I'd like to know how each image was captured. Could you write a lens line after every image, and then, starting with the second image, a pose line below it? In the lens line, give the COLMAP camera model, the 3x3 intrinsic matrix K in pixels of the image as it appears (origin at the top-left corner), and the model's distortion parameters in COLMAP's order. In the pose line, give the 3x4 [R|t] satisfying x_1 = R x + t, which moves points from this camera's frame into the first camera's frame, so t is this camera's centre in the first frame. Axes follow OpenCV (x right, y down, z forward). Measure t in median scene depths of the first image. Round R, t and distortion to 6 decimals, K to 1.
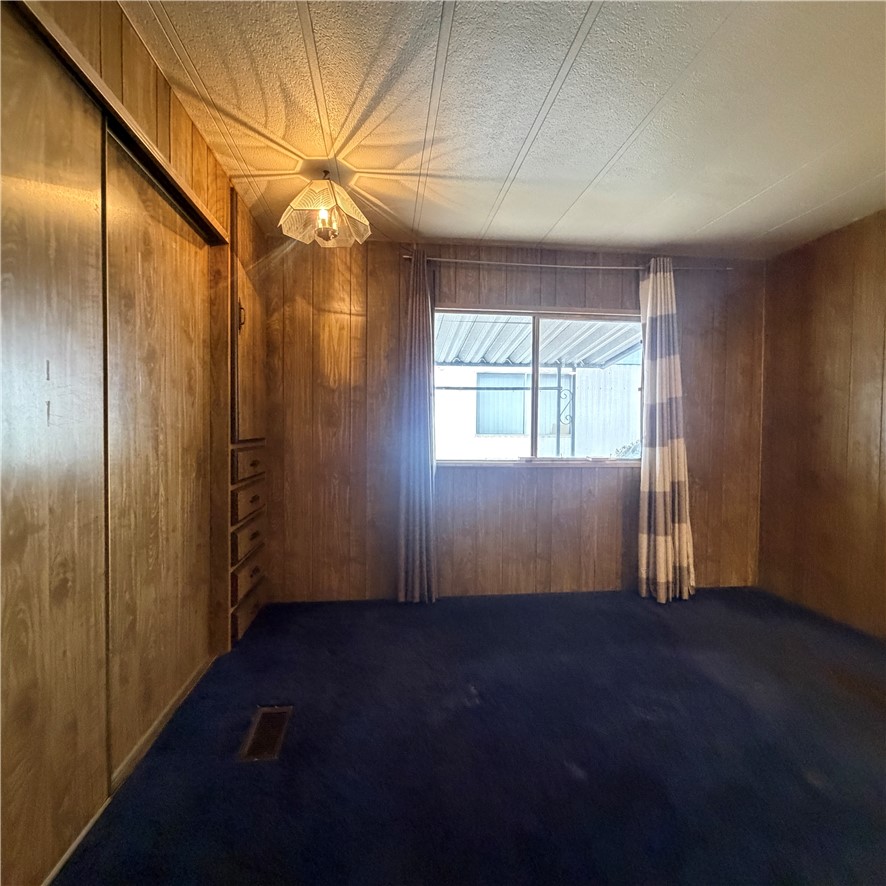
lens RADIAL K [[471.9, 0, 443.0], [0, 471.9, 443.0], [0, 0, 1]] dist [-0.001695, 0.000756]
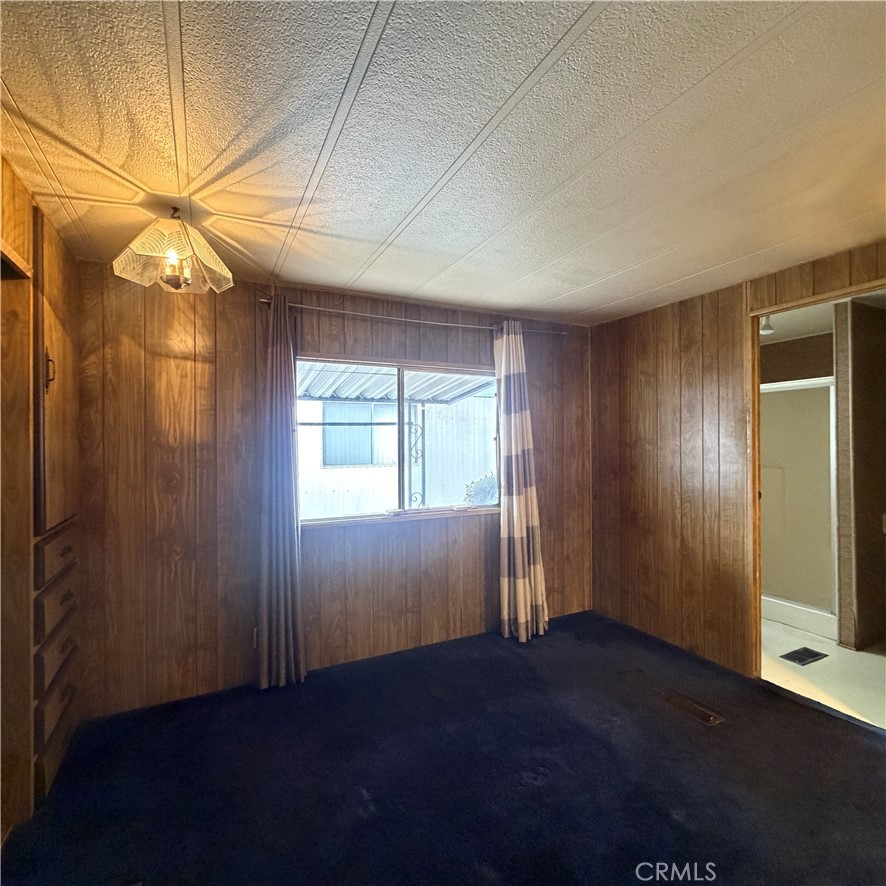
lens RADIAL K [[471.9, 0, 443.0], [0, 471.9, 443.0], [0, 0, 1]] dist [-0.001695, 0.000756]
pose [[0.939615, -0.012994, 0.341988, -0.066578], [0.022536, 0.999459, -0.023943, -0.090574], [-0.341492, 0.030204, 0.939399, 0.040104]]
